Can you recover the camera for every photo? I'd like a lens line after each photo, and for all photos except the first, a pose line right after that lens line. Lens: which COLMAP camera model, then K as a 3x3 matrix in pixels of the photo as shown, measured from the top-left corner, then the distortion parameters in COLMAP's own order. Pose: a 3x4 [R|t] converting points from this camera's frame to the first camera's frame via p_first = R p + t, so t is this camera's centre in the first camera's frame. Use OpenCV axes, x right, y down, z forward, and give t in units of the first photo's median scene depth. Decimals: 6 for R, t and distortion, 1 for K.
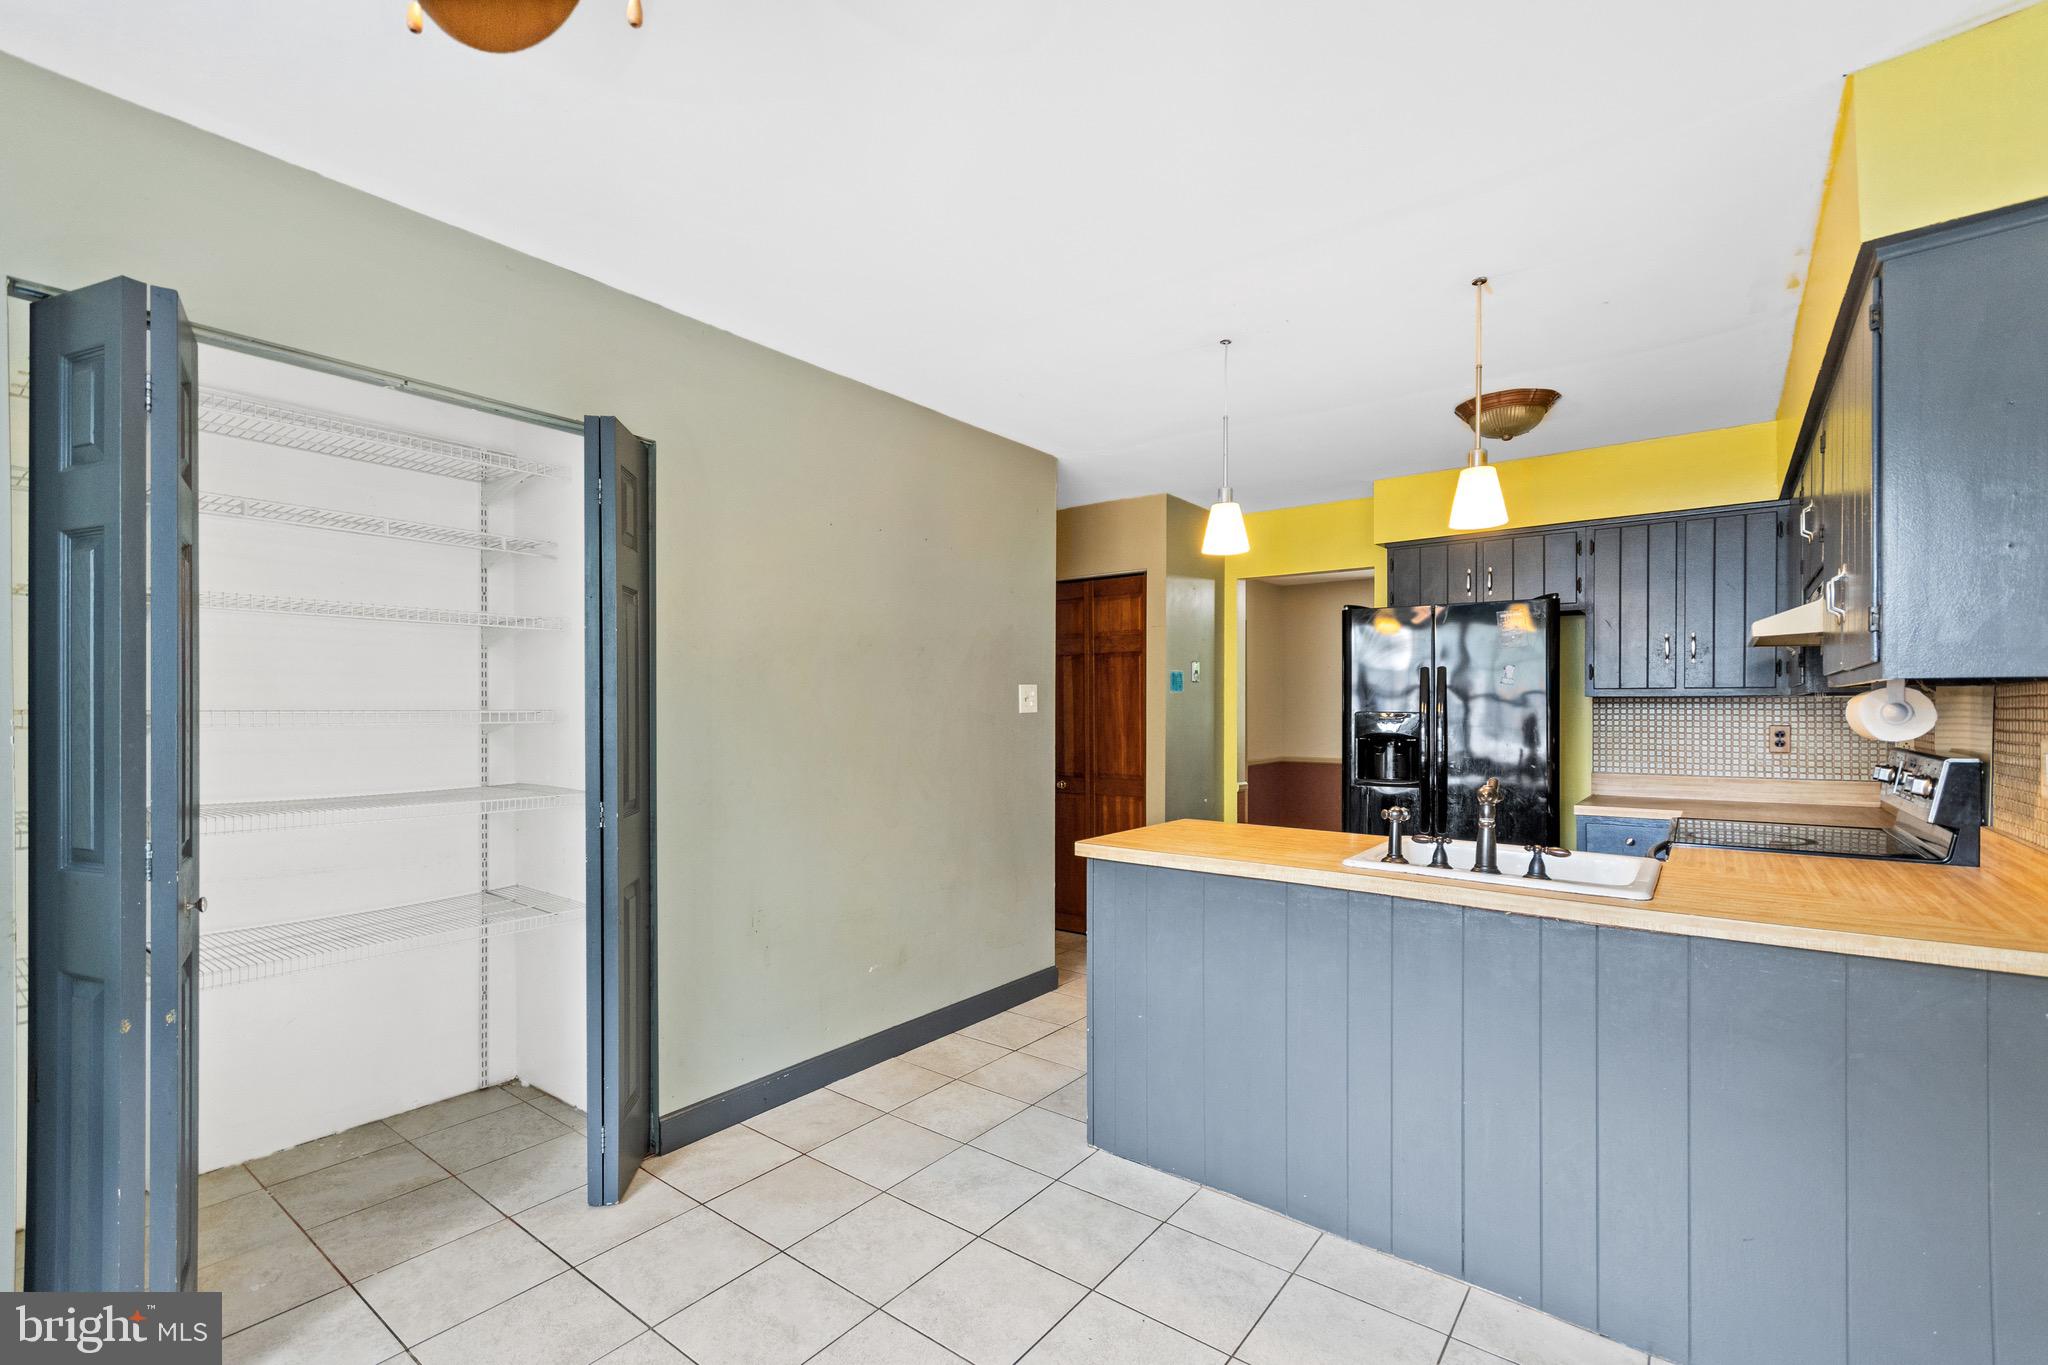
lens RADIAL K [[909.6, 0, 1050.5], [0, 909.6, 709.1], [0, 0, 1]] dist [0.004820, 0.001987]
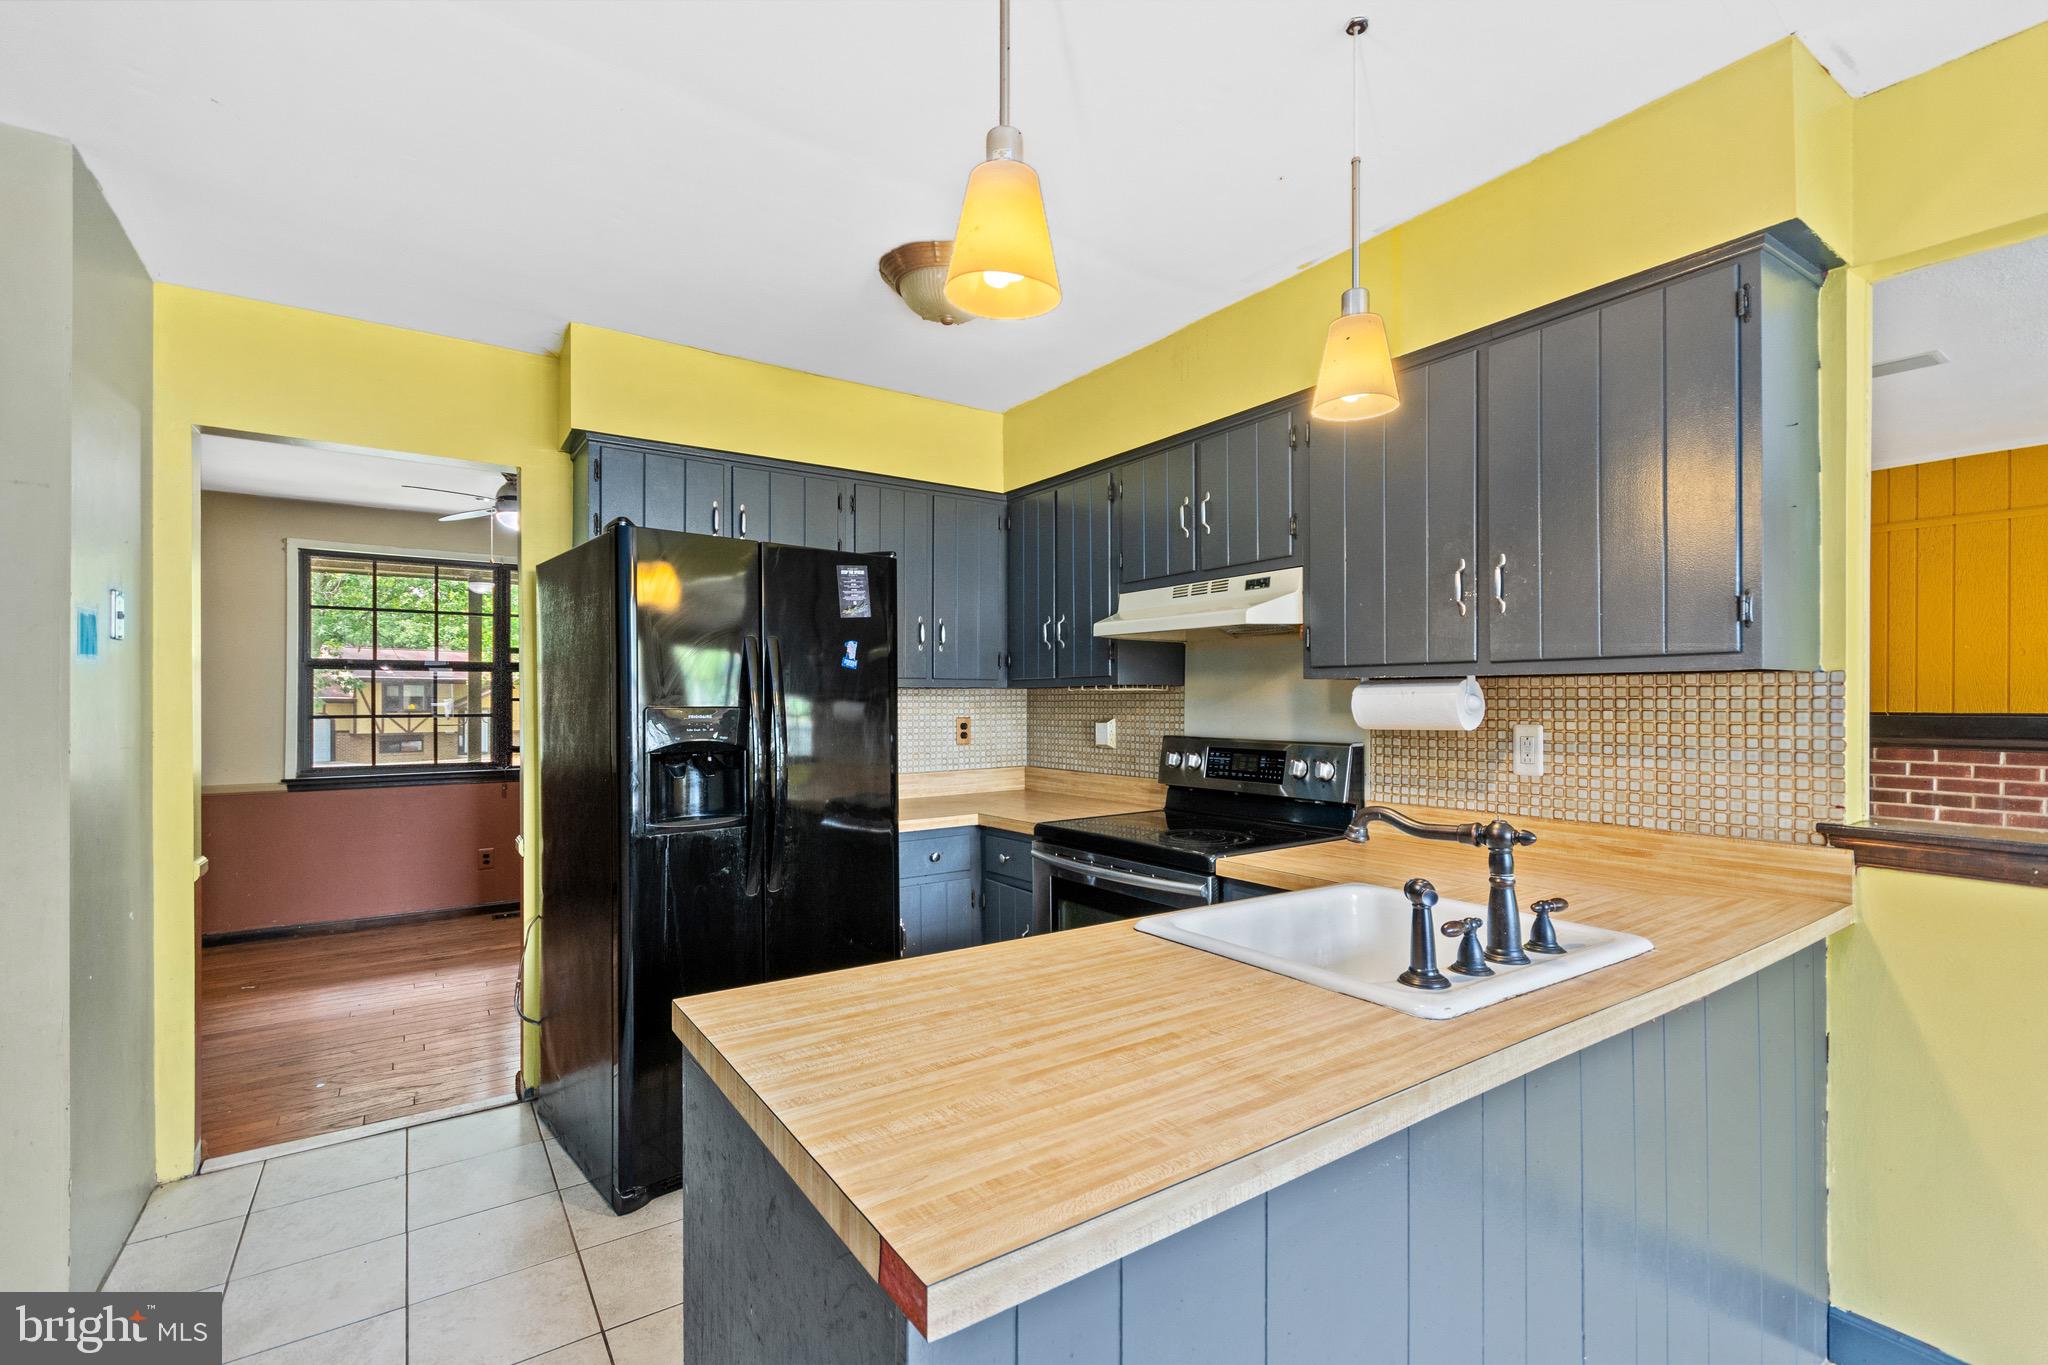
lens RADIAL K [[909.6, 0, 1041.0], [0, 909.6, 700.5], [0, 0, 1]] dist [0.004820, 0.001987]
pose [[0.319405, -0.002077, 0.947616, -0.197016], [0.005836, 0.999983, 0.000225, -0.000675], [-0.947600, 0.005458, 0.319411, 0.897079]]
